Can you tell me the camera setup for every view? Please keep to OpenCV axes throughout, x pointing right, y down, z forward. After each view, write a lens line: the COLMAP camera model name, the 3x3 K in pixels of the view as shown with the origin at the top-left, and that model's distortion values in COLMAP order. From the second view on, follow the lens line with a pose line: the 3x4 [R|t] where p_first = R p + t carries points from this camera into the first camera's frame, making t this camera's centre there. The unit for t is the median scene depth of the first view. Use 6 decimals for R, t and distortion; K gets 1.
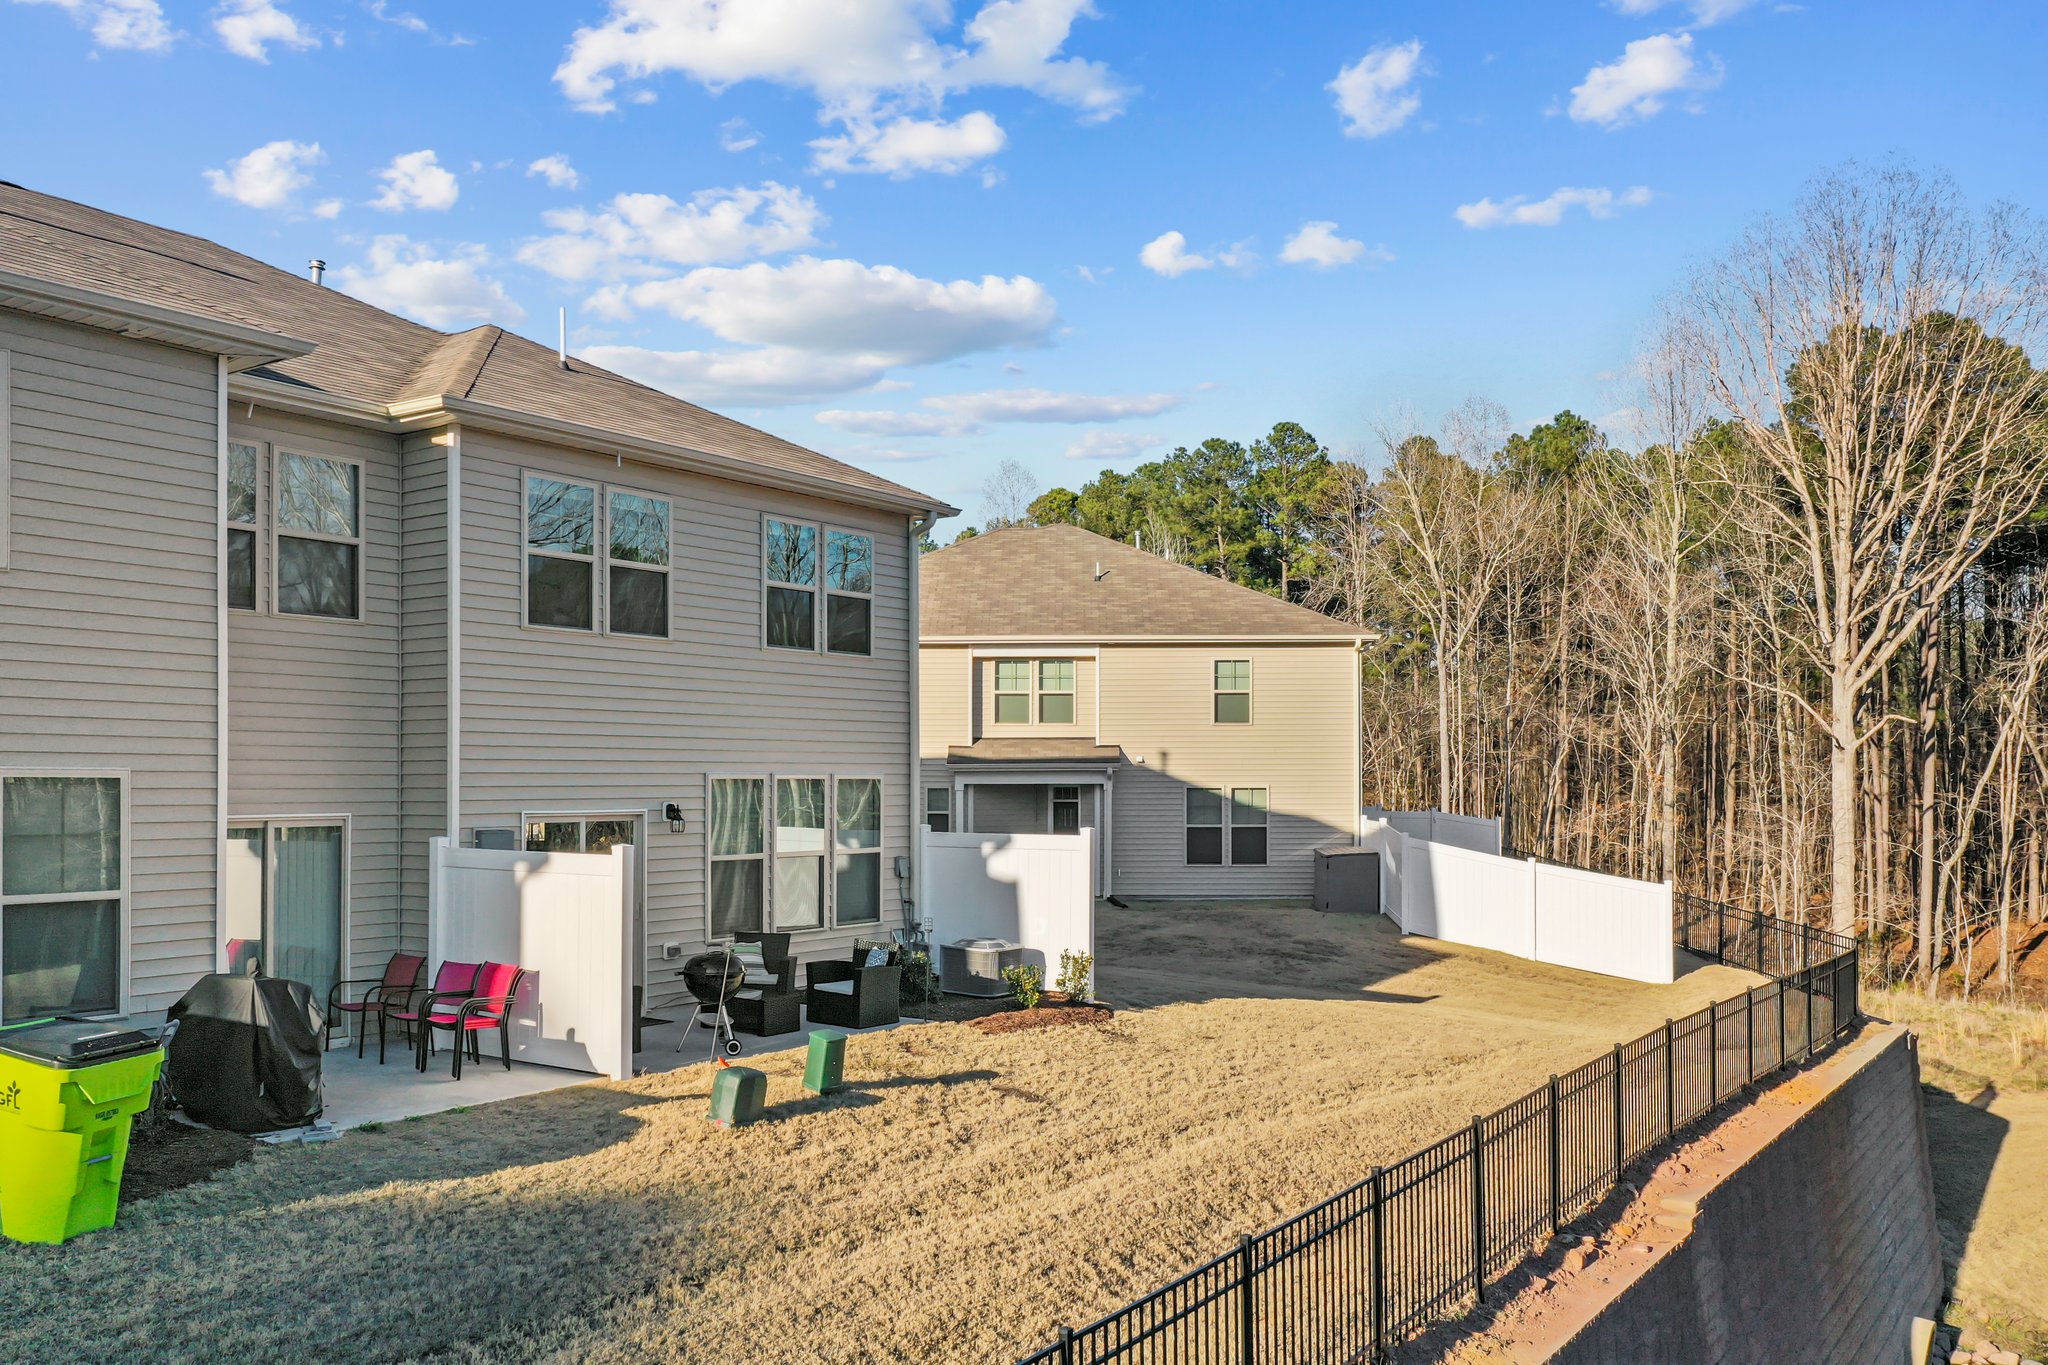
lens RADIAL K [[1705.3, 0, 1022.9], [0, 1705.3, 791.5], [0, 0, 1]] dist [-0.039607, -0.001871]
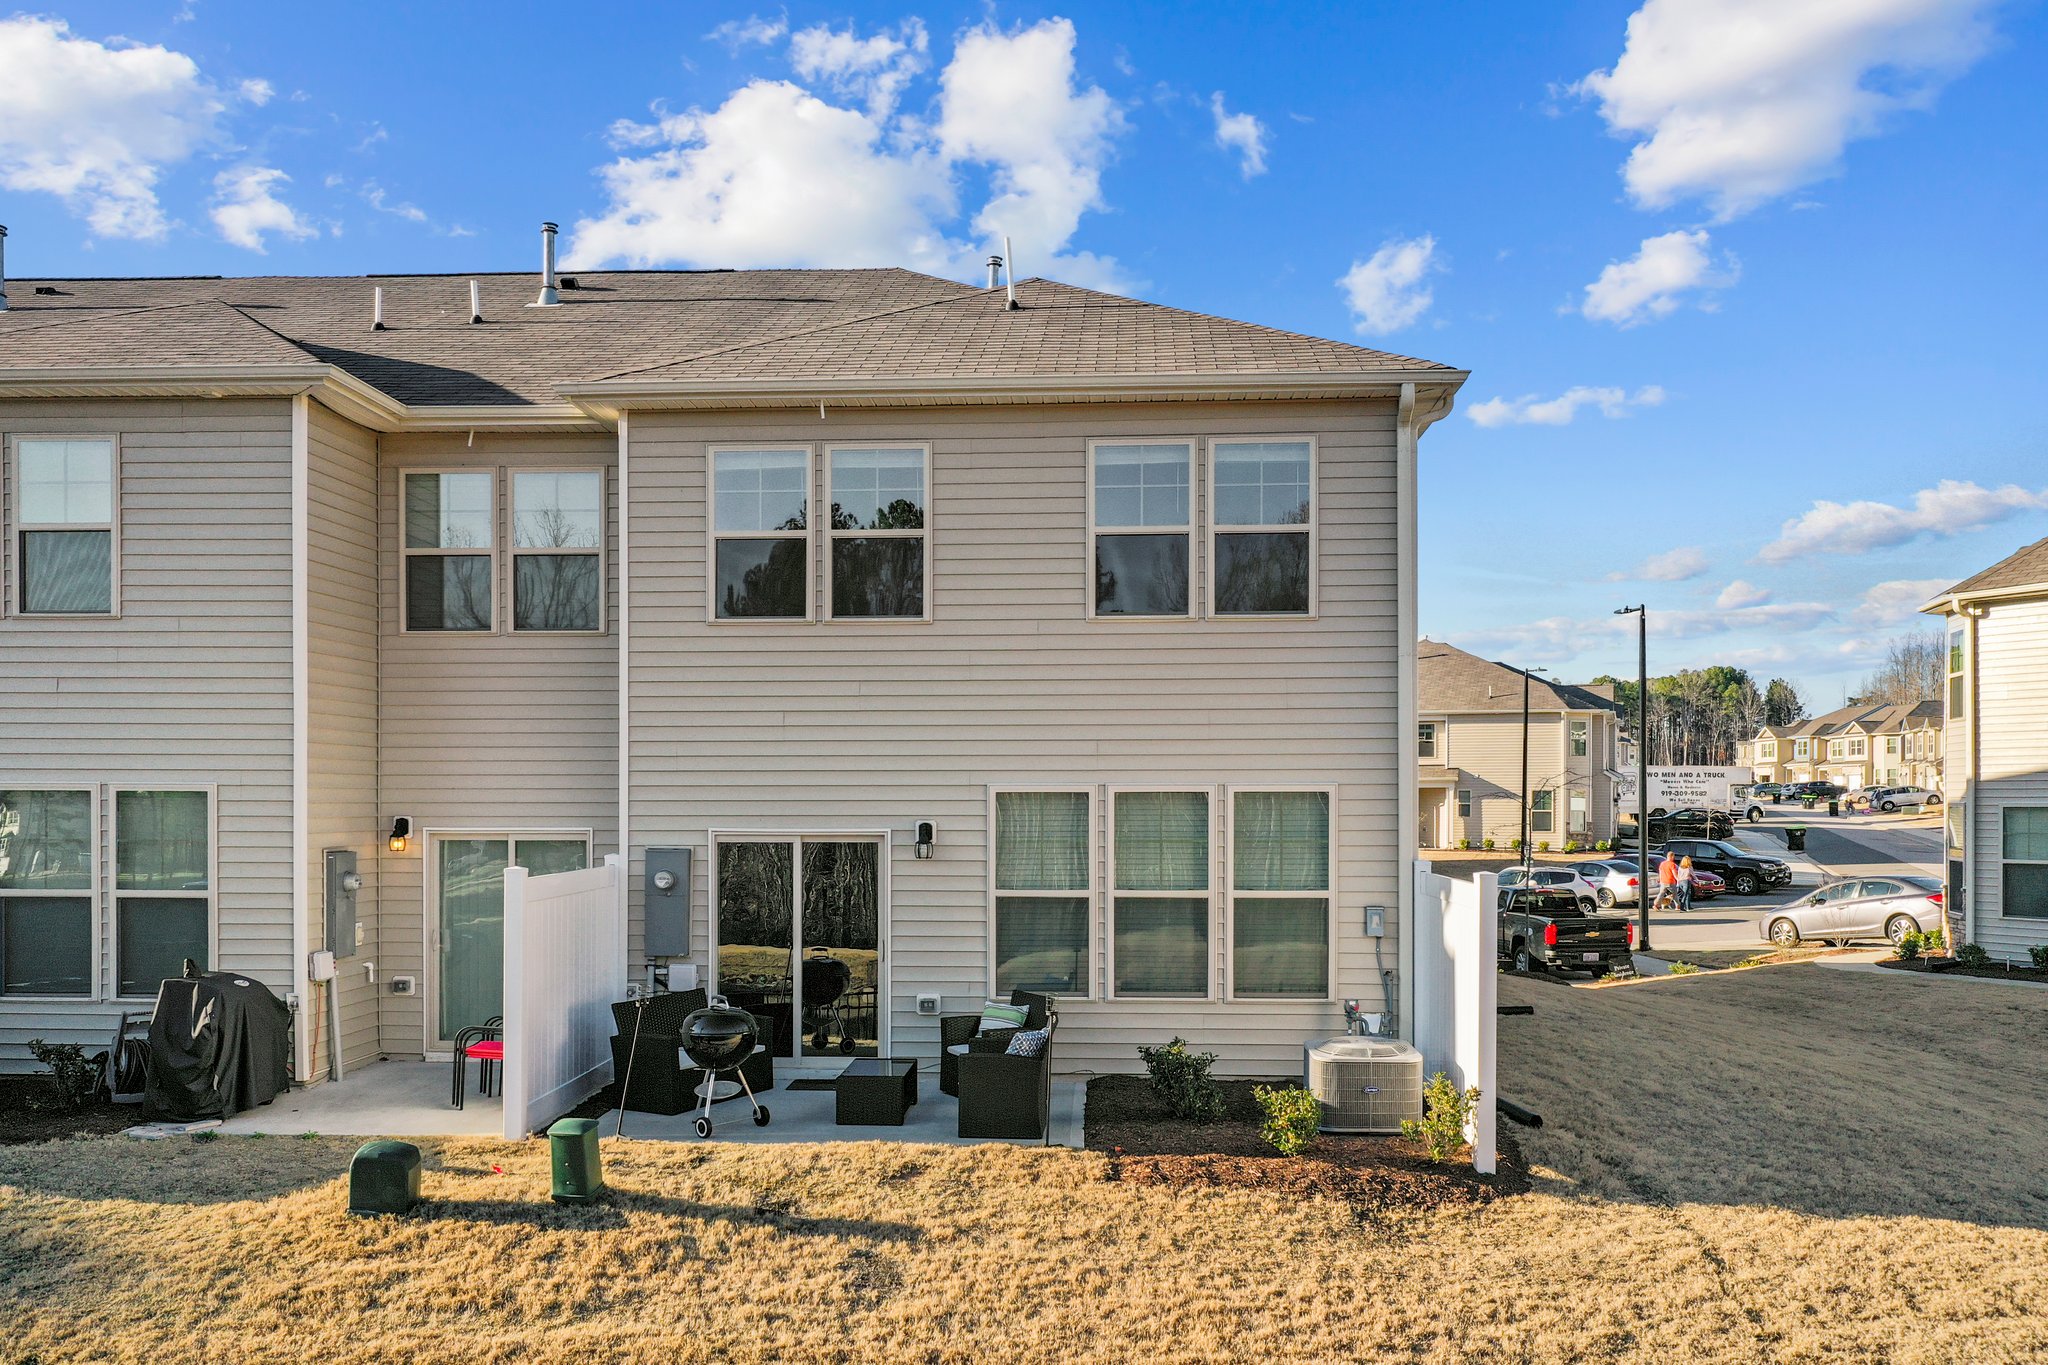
lens RADIAL K [[1705.3, 0, 1022.9], [0, 1705.3, 791.5], [0, 0, 1]] dist [-0.039607, -0.001871]
pose [[0.533093, -0.002791, -0.846052, 0.505867], [-0.005206, 0.999965, -0.006579, -0.002198], [0.846041, 0.007912, 0.533059, 0.611251]]
